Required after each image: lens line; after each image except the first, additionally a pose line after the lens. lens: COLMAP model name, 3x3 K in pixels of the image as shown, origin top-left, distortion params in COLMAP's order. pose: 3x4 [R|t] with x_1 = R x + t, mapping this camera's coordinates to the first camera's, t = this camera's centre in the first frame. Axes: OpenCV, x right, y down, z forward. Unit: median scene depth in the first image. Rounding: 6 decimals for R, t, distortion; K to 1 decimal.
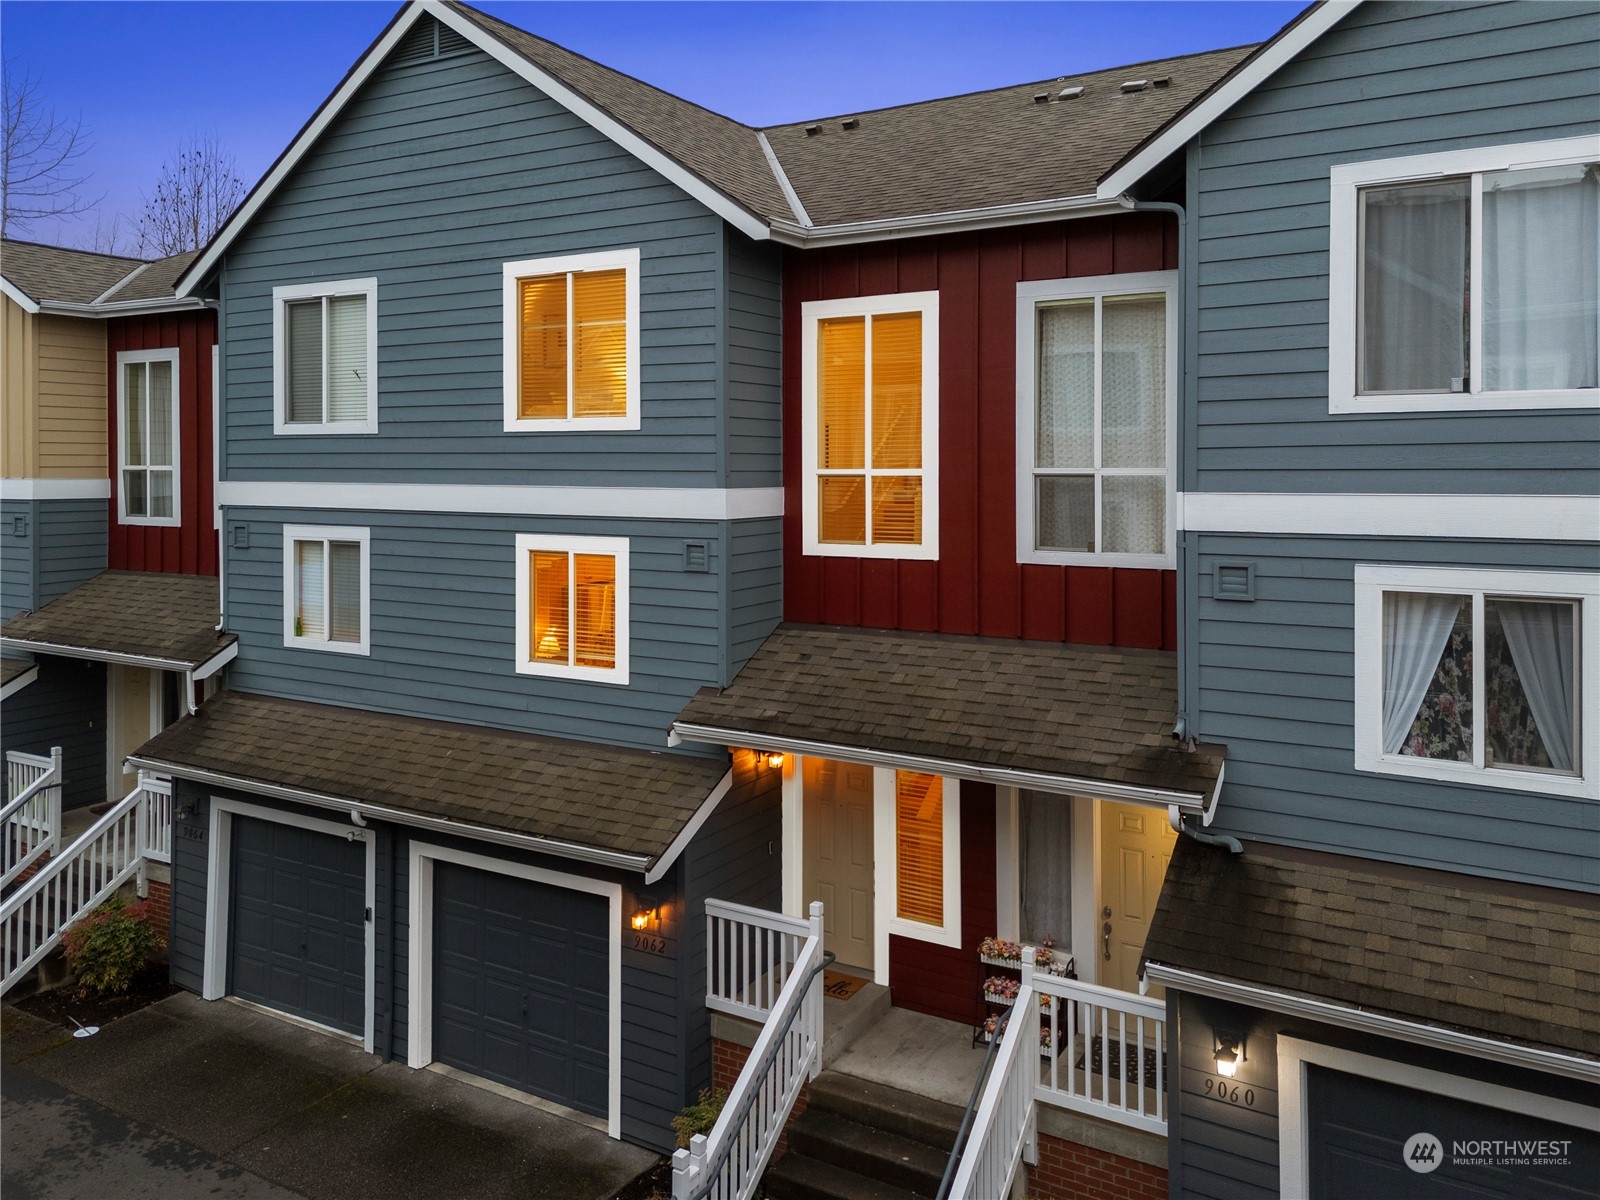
lens RADIAL K [[1130.0, 0, 791.0], [0, 1130.0, 592.0], [0, 0, 1]] dist [0.029579, -0.007054]
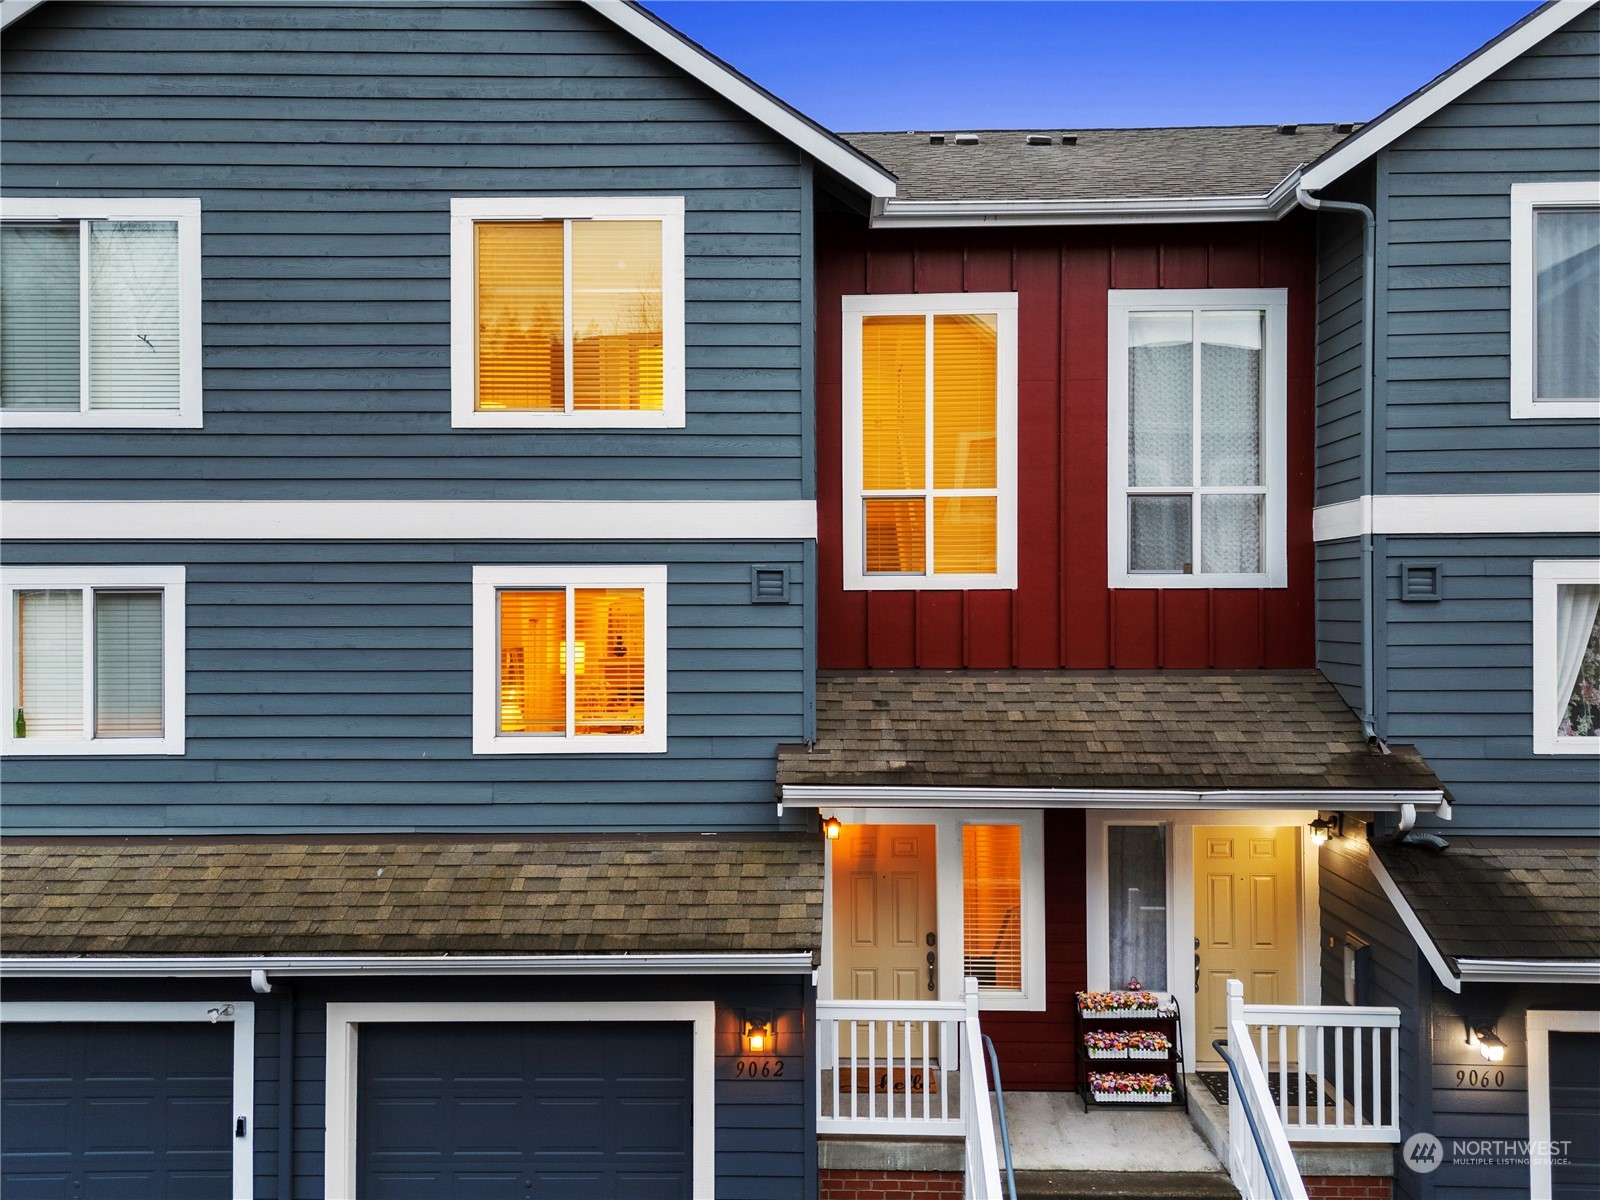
lens RADIAL K [[1130.0, 0, 799.8], [0, 1130.0, 608.8], [0, 0, 1]] dist [0.029579, -0.007054]
pose [[0.884494, -0.051123, 0.463743, -0.428265], [0.055709, 0.998440, 0.003815, -0.015324], [-0.463214, 0.022460, 0.885962, 0.261039]]
